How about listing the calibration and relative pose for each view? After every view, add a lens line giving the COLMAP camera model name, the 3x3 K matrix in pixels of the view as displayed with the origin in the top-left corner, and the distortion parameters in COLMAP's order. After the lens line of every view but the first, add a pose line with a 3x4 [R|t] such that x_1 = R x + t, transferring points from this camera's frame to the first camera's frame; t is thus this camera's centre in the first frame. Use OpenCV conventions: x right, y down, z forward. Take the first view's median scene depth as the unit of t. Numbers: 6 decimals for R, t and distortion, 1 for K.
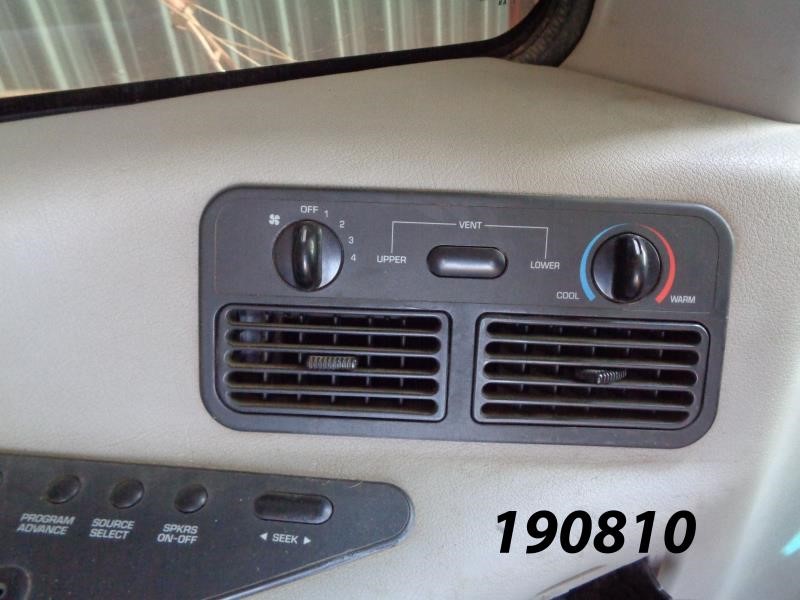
lens RADIAL K [[583.9, 0, 400.0], [0, 583.9, 300.0], [0, 0, 1]] dist [-0.004171, -0.005339]
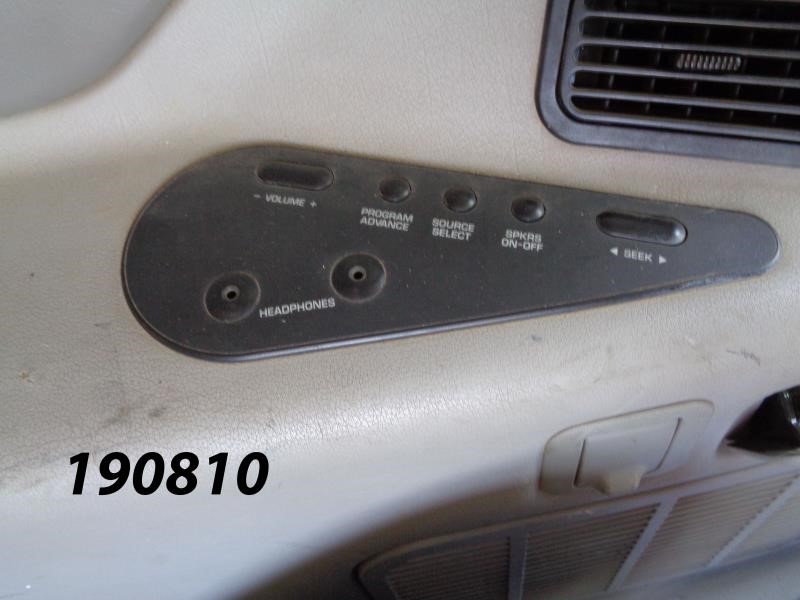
lens RADIAL K [[583.9, 0, 400.0], [0, 583.9, 300.0], [0, 0, 1]] dist [-0.004171, -0.005339]
pose [[0.980172, 0.099830, -0.171163, -0.400265], [-0.041142, 0.947520, 0.317040, 0.198996], [0.193830, -0.303711, 0.932839, 0.047609]]
